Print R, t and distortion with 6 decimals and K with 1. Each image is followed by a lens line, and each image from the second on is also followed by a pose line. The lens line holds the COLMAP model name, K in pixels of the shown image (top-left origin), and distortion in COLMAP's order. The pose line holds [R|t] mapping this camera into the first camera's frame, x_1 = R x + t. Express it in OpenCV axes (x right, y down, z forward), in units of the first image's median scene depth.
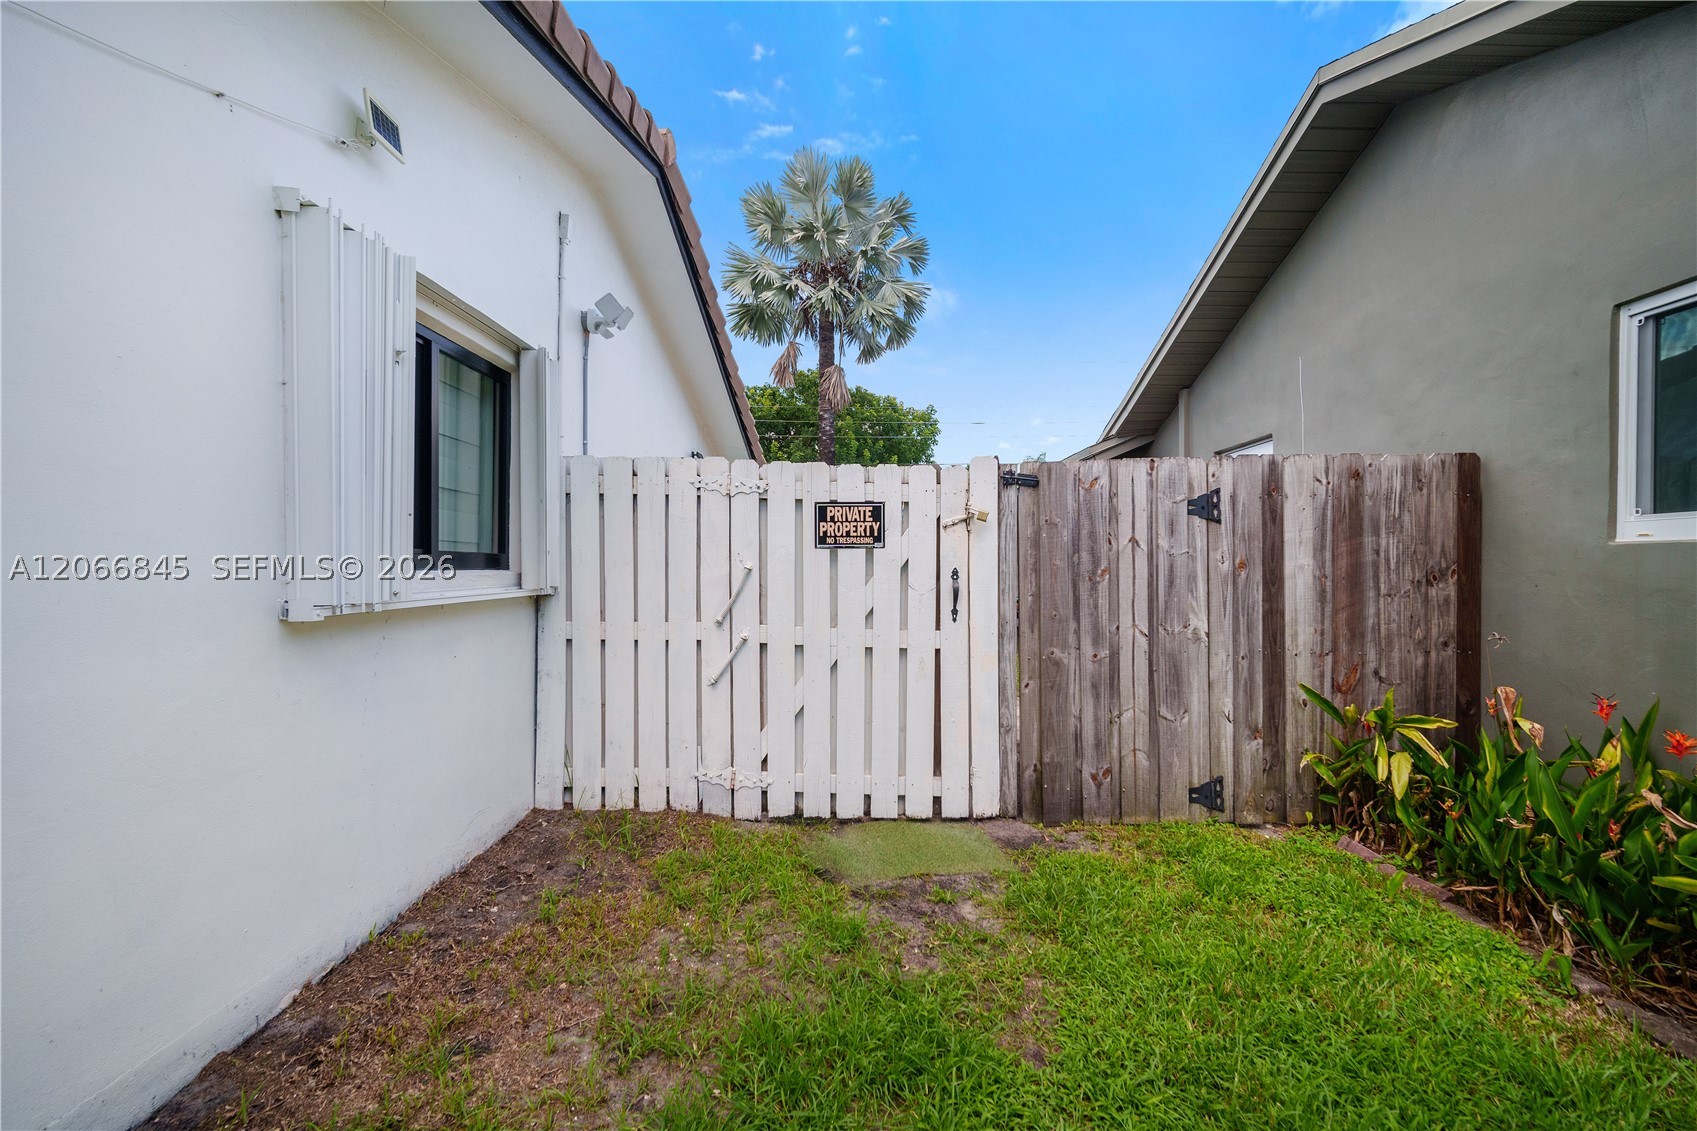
lens RADIAL K [[749.7, 0, 838.9], [0, 749.7, 571.1], [0, 0, 1]] dist [-0.000622, 0.001104]
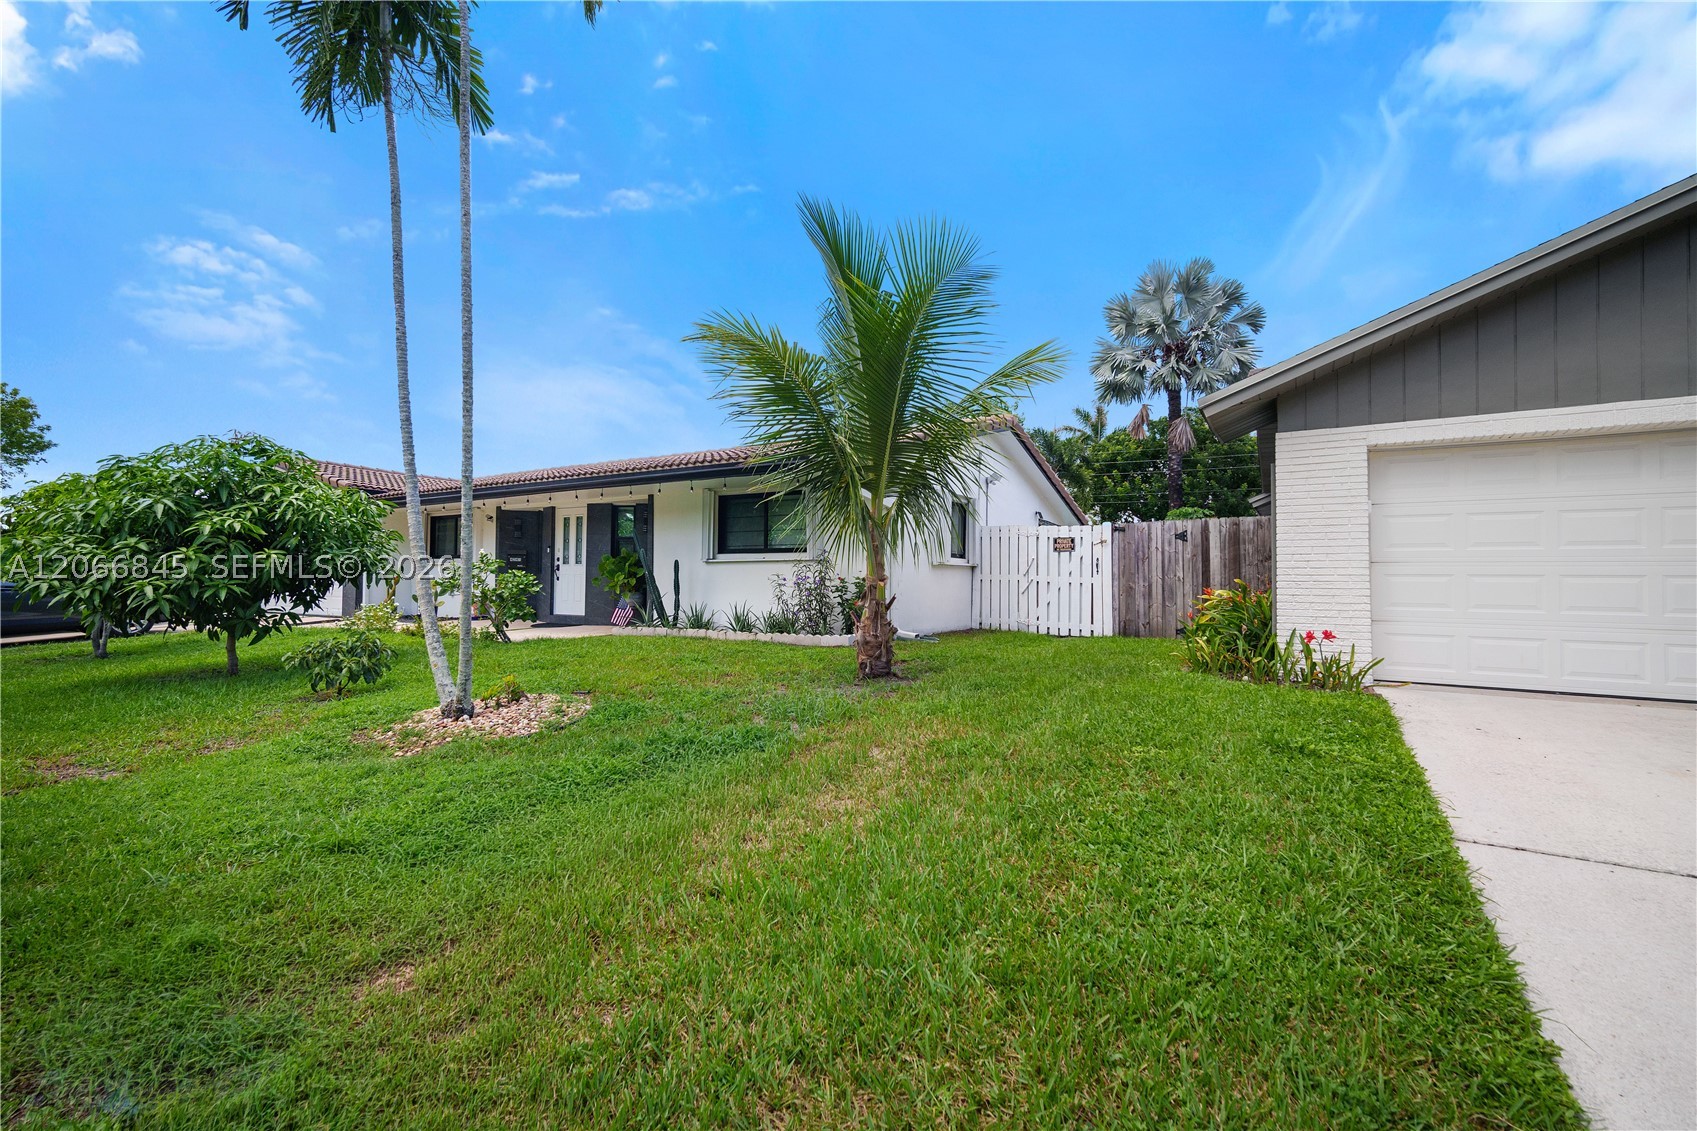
lens RADIAL K [[749.7, 0, 838.9], [0, 749.7, 571.1], [0, 0, 1]] dist [-0.000622, 0.001104]
pose [[0.852723, -0.001924, -0.522360, 0.872210], [-0.004560, 0.999928, -0.011127, 0.092425], [0.522344, 0.011870, 0.852652, -2.254198]]
